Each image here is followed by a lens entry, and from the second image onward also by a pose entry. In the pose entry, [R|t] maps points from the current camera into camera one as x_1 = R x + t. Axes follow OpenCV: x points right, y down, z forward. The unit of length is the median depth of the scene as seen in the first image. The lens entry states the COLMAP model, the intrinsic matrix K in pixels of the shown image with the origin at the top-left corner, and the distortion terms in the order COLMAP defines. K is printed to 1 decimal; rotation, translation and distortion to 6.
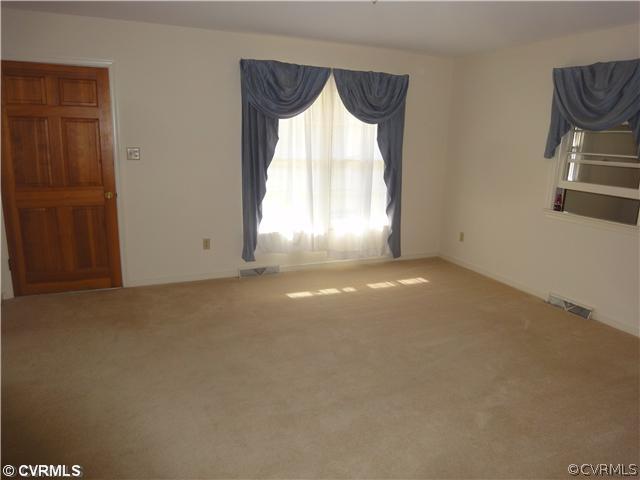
lens RADIAL K [[451.1, 0, 324.6], [0, 451.1, 241.4], [0, 0, 1]] dist [-0.025647, 0.005298]
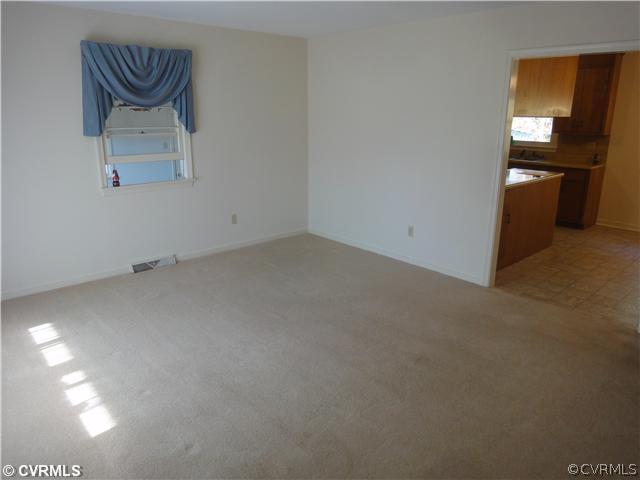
lens RADIAL K [[451.1, 0, 326.6], [0, 451.1, 236.6], [0, 0, 1]] dist [-0.025647, 0.005298]
pose [[-0.323069, -0.274144, 0.905799, -0.506869], [0.203525, 0.914603, 0.349399, -0.191003], [-0.924232, 0.297232, -0.239685, 0.729096]]
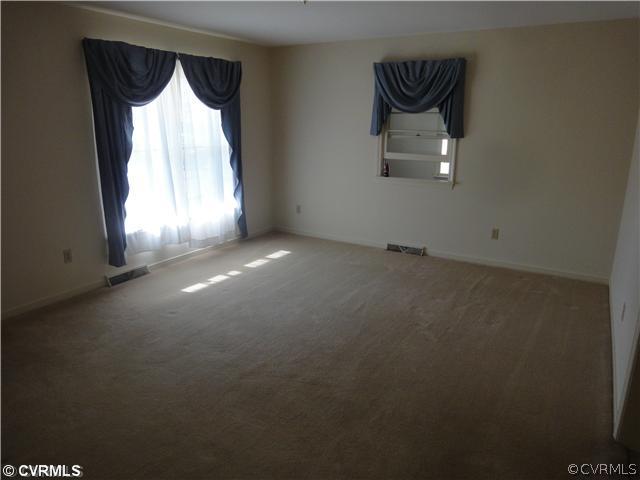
lens RADIAL K [[451.1, 0, 313.3], [0, 451.1, 242.9], [0, 0, 1]] dist [-0.025647, 0.005298]
pose [[0.837479, -0.172452, 0.518545, -0.295934], [0.148557, 0.985011, 0.087656, -0.022858], [-0.525890, 0.003623, 0.850545, 0.029158]]
